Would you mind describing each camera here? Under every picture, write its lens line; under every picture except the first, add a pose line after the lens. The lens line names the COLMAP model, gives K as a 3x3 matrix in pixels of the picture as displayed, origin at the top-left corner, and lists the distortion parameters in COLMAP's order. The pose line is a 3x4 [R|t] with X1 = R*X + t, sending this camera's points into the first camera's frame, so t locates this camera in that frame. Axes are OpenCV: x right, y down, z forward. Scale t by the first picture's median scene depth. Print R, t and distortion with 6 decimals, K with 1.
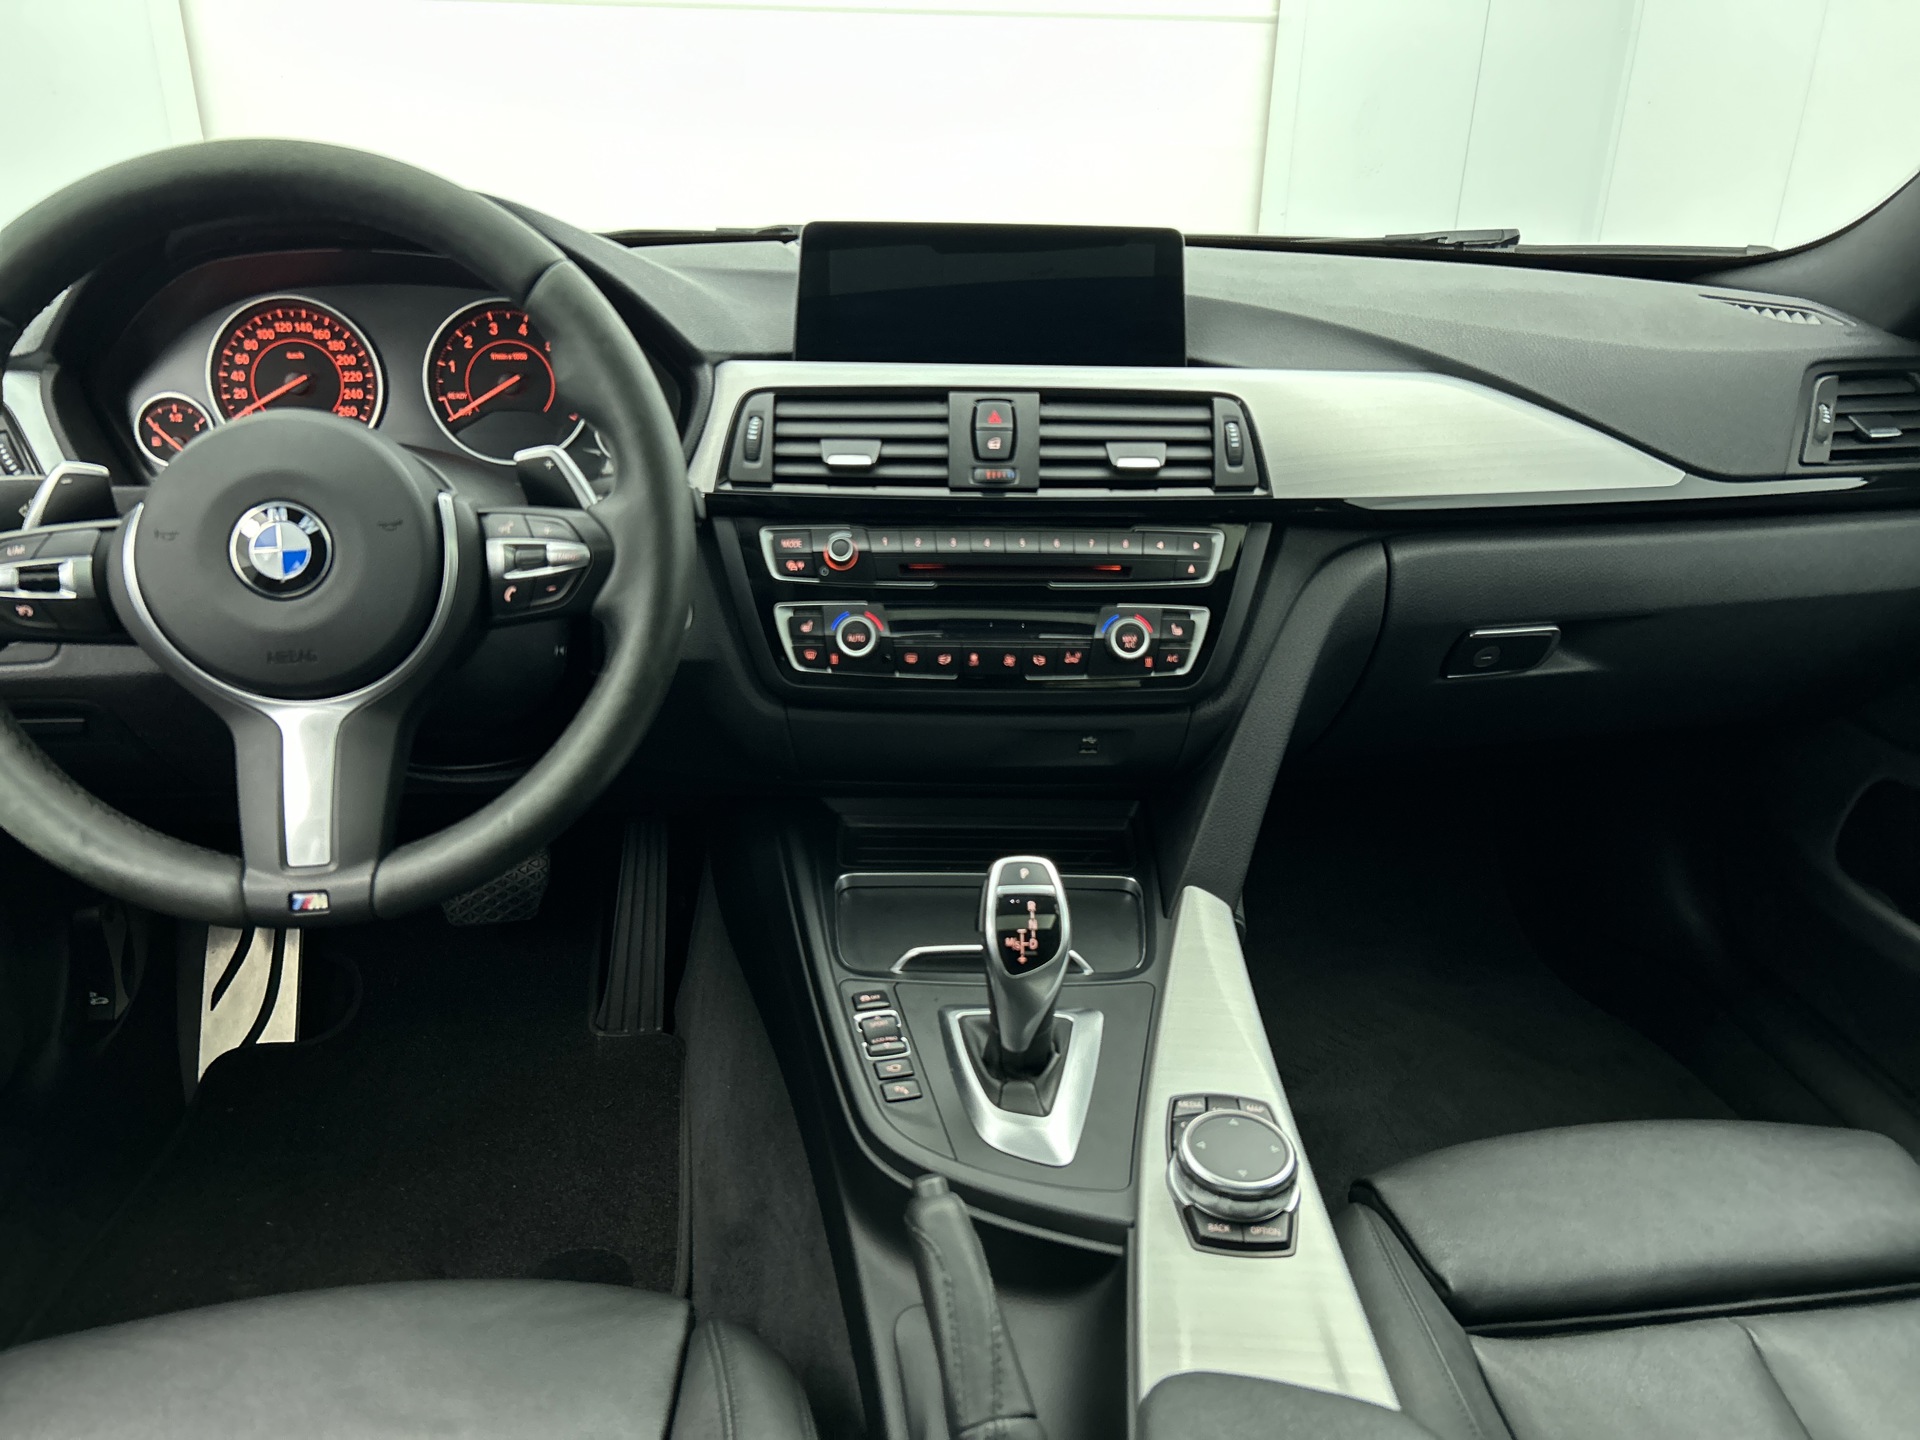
lens RADIAL K [[1425.5, 0, 964.0], [0, 1425.5, 800.3], [0, 0, 1]] dist [-0.003993, -0.004438]
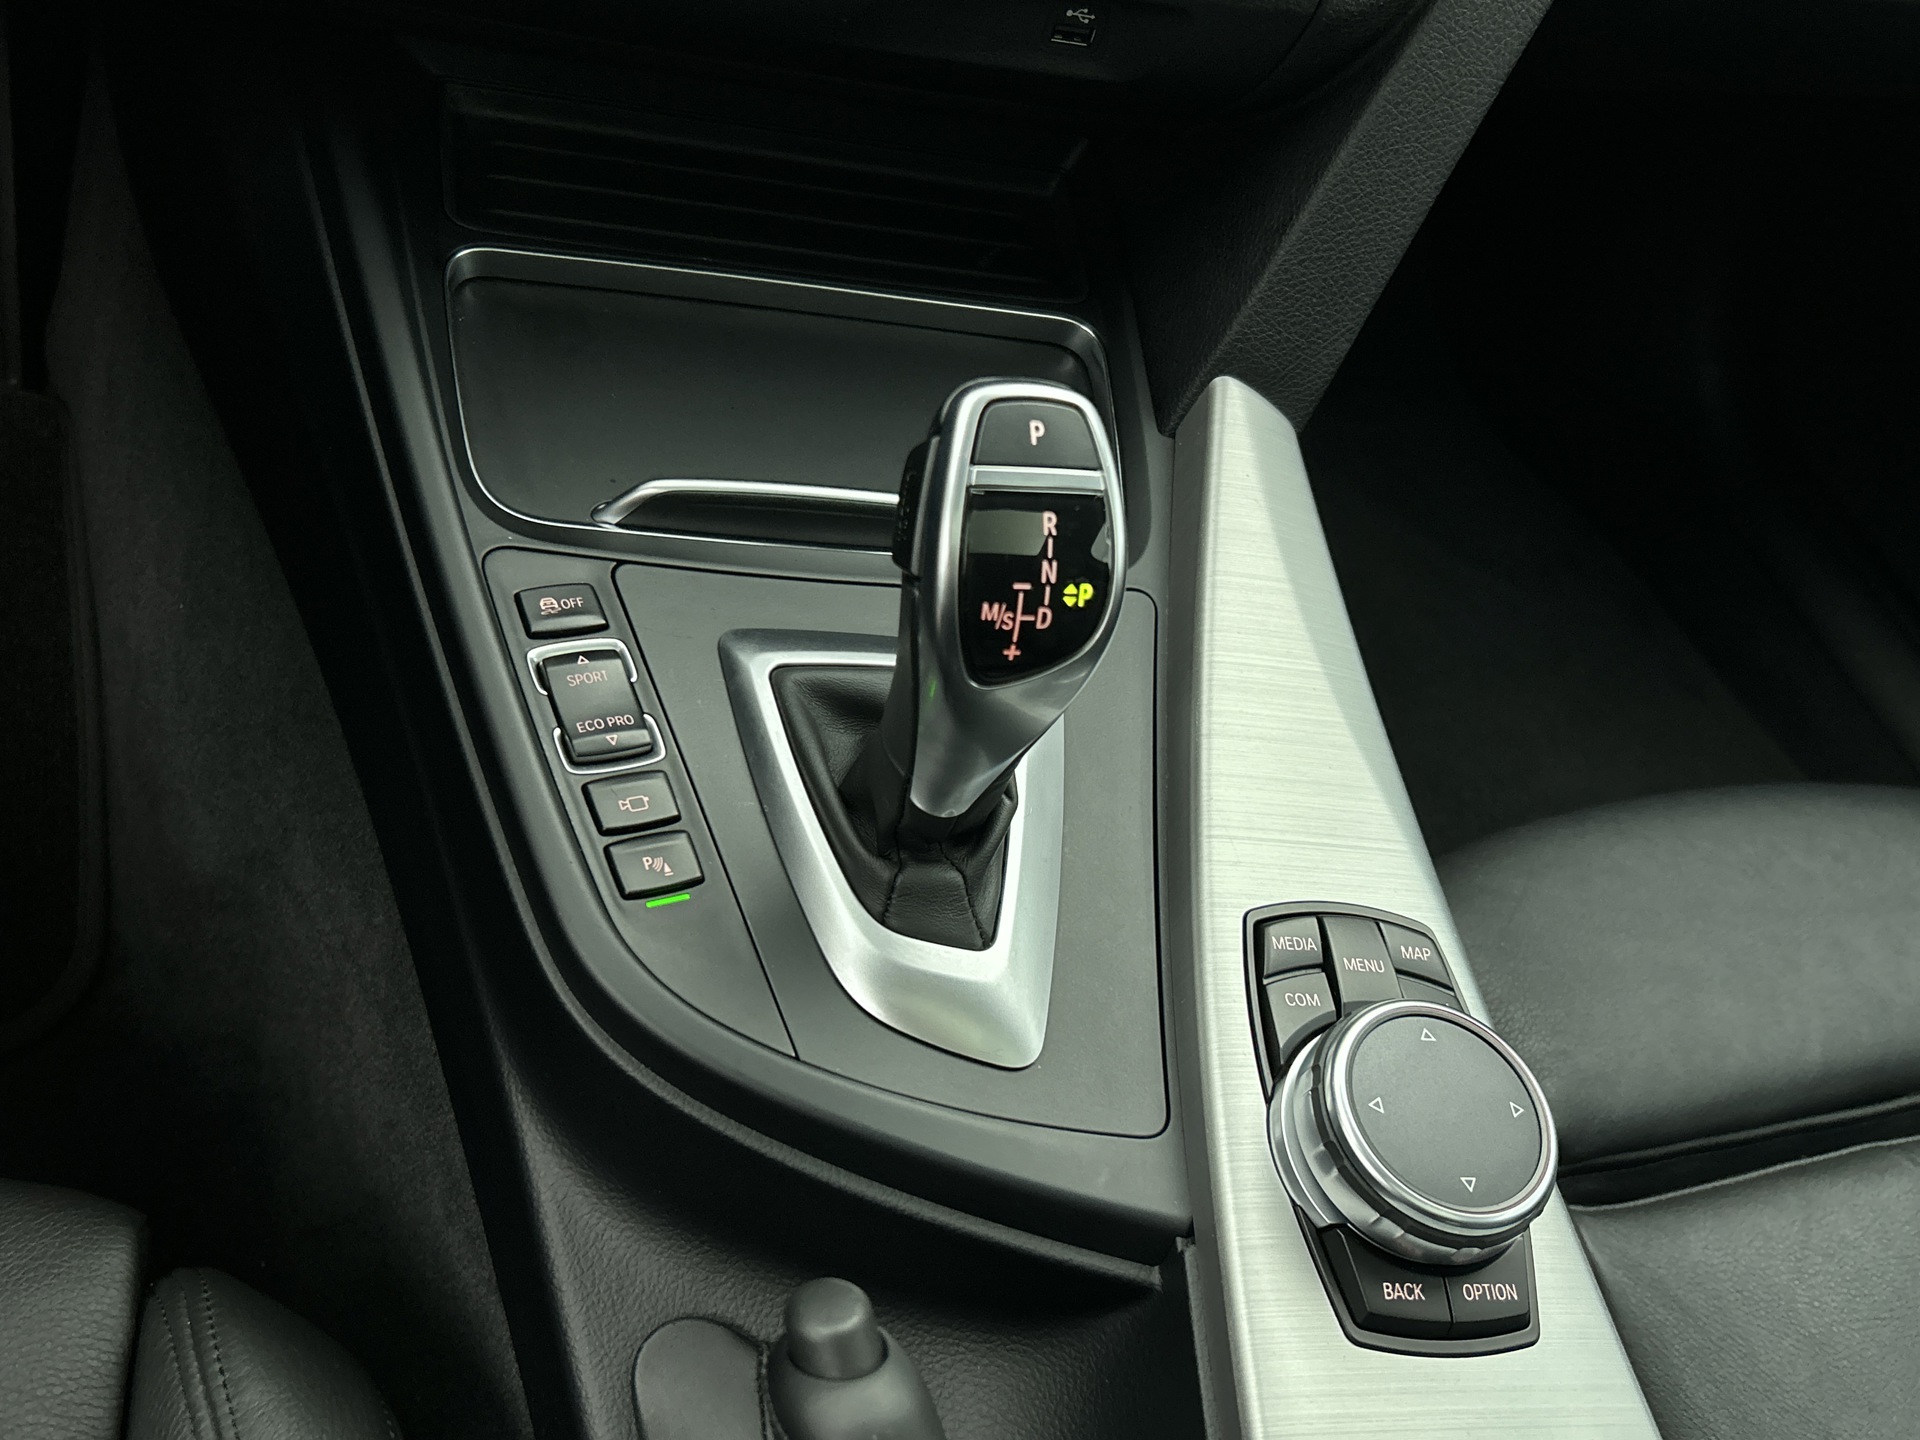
lens RADIAL K [[1717.8, 0, 960.0], [0, 1717.8, 720.0], [0, 0, 1]] dist [0.057078, -0.145571]
pose [[0.955726, 0.025702, 0.293134, -0.110105], [-0.147288, 0.904188, 0.400937, -0.062079], [-0.254743, -0.426361, 0.867941, 0.533303]]
